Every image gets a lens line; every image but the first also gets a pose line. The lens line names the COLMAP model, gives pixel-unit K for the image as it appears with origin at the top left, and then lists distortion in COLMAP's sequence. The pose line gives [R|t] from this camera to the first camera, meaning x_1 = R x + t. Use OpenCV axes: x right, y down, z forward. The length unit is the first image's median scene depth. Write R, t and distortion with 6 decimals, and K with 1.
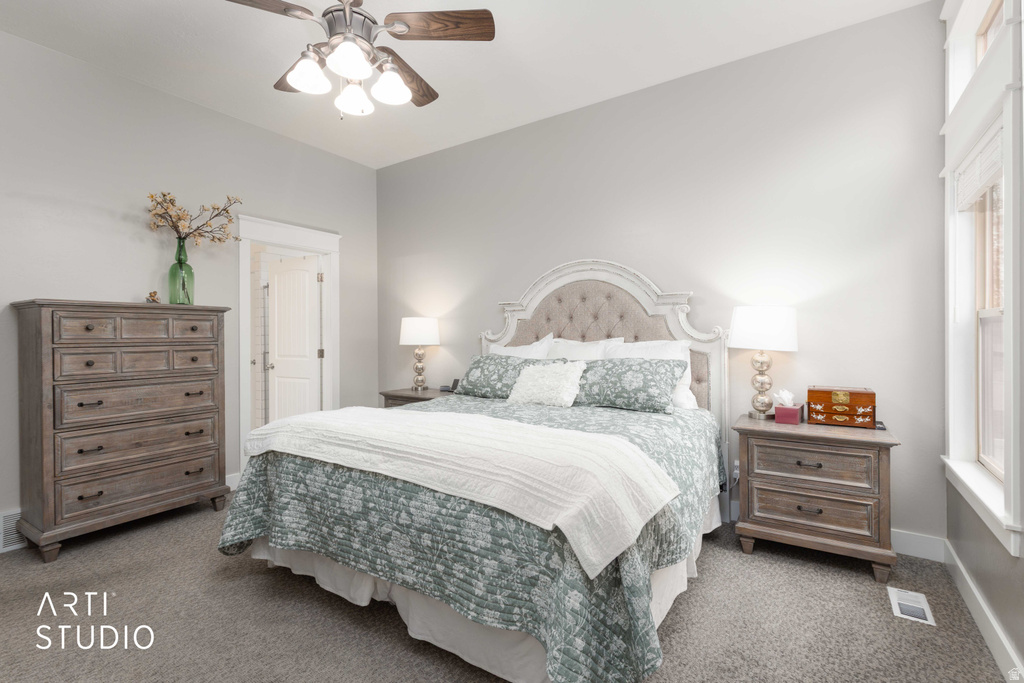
lens RADIAL K [[470.4, 0, 511.2], [0, 470.4, 343.2], [0, 0, 1]] dist [0.019199, -0.000043]
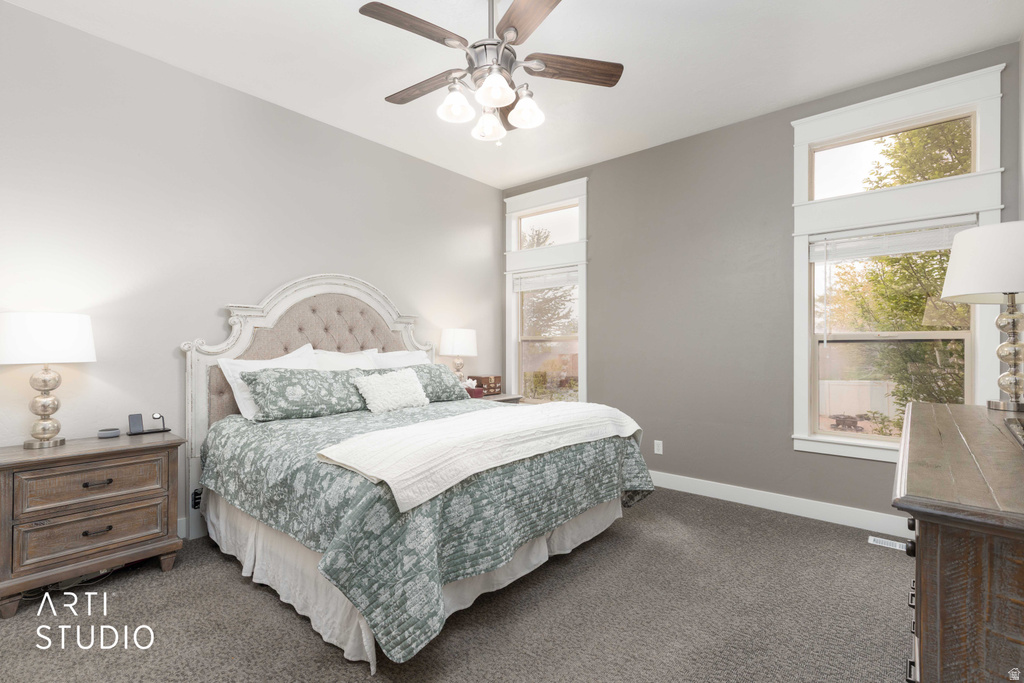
lens RADIAL K [[470.4, 0, 511.7], [0, 470.4, 341.2], [0, 0, 1]] dist [0.019199, -0.000043]
pose [[0.113056, 0.016035, 0.993459, -1.369626], [0.013758, 0.999749, -0.017702, -0.008394], [-0.993493, 0.015670, 0.112807, 0.813348]]
